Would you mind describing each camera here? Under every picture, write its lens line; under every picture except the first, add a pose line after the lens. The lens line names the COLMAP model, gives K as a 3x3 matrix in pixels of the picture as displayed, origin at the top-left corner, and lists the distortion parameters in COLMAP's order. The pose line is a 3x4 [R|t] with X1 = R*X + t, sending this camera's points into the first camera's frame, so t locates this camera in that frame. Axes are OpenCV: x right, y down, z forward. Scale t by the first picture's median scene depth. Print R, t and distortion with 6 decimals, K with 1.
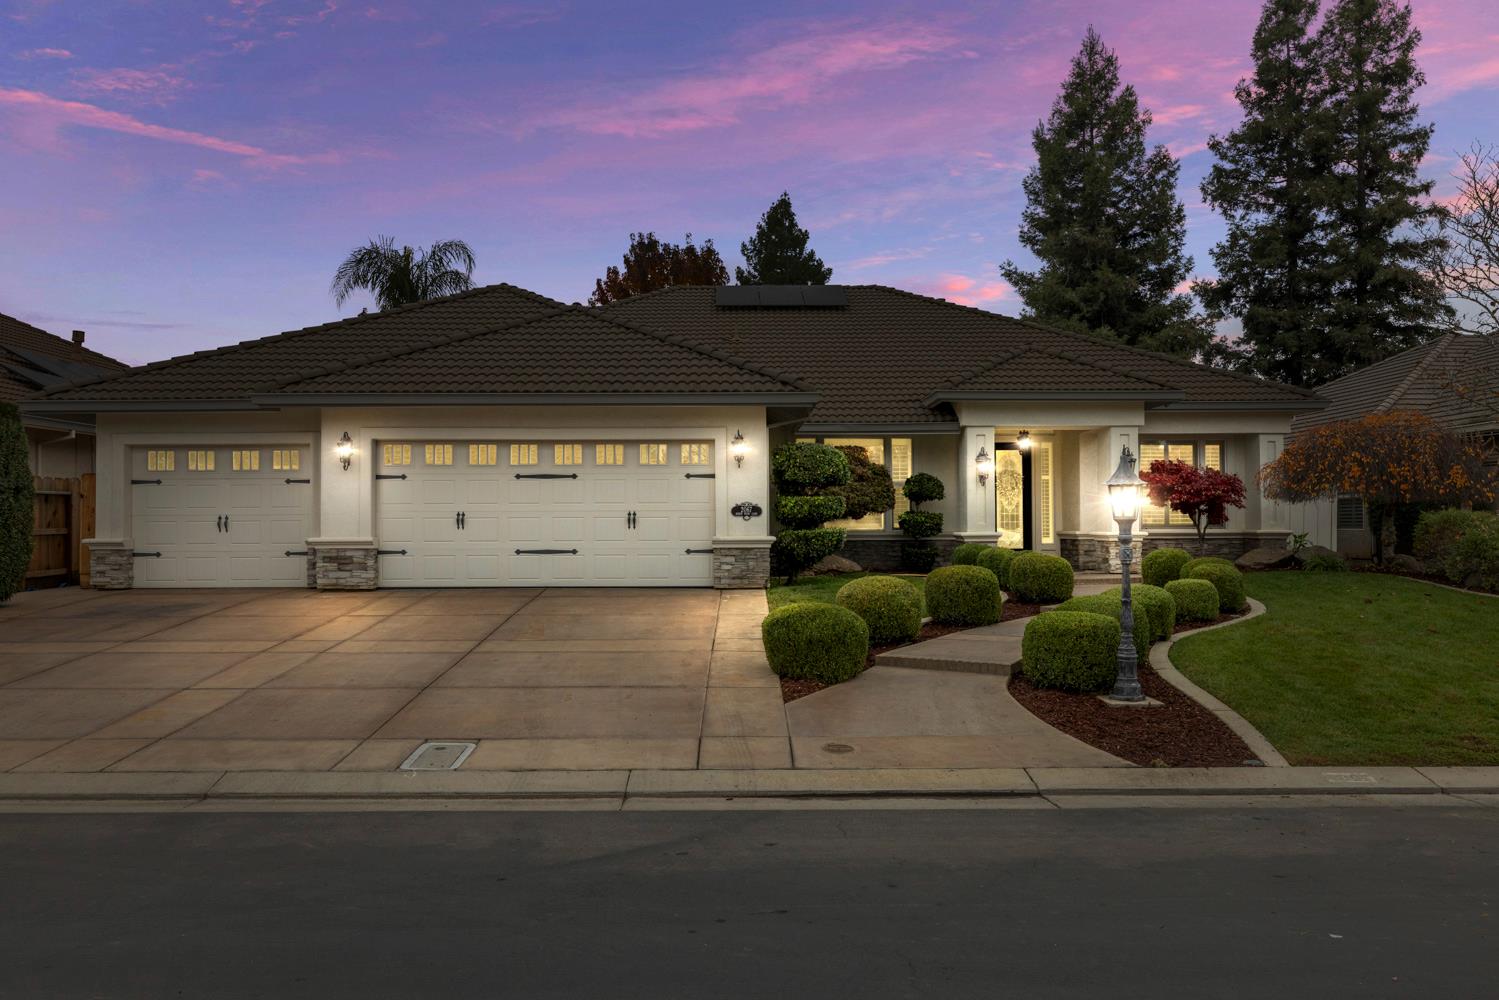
lens RADIAL K [[1062.7, 0, 749.5], [0, 1062.7, 500.0], [0, 0, 1]] dist [-0.002729, -0.000159]
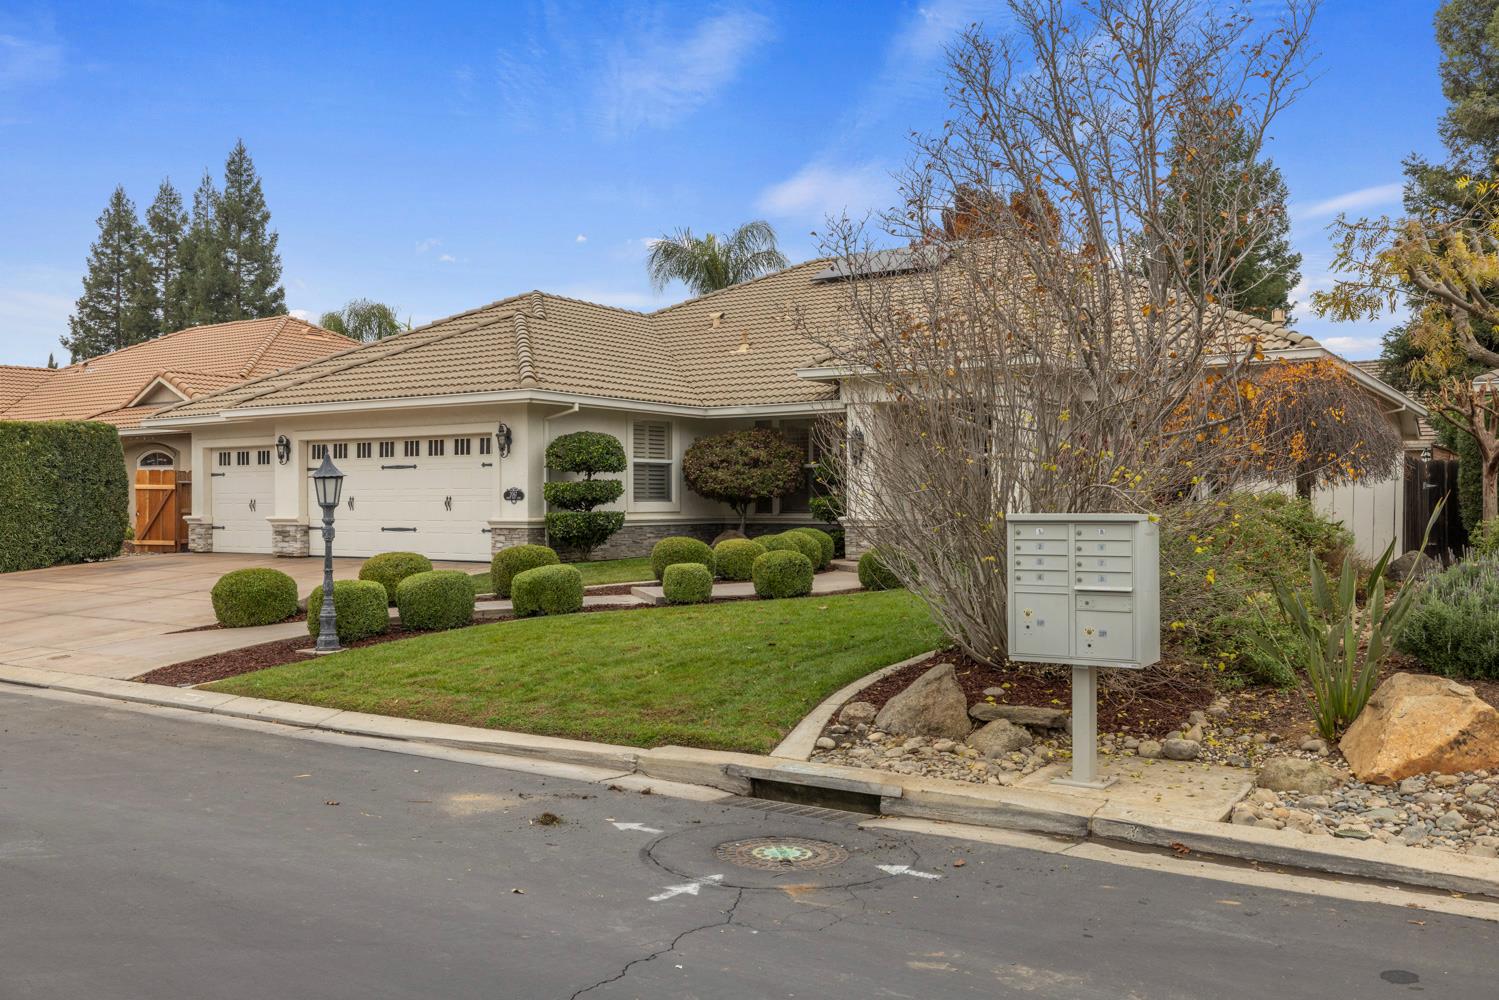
lens RADIAL K [[1278.6, 0, 749.5], [0, 1278.6, 500.0], [0, 0, 1]] dist [-0.040820, -0.000904]
pose [[0.817926, 0.000131, -0.575323, 0.946143], [0.008056, 0.999899, 0.011680, 0.002115], [0.575266, -0.014188, 0.817843, 0.058223]]
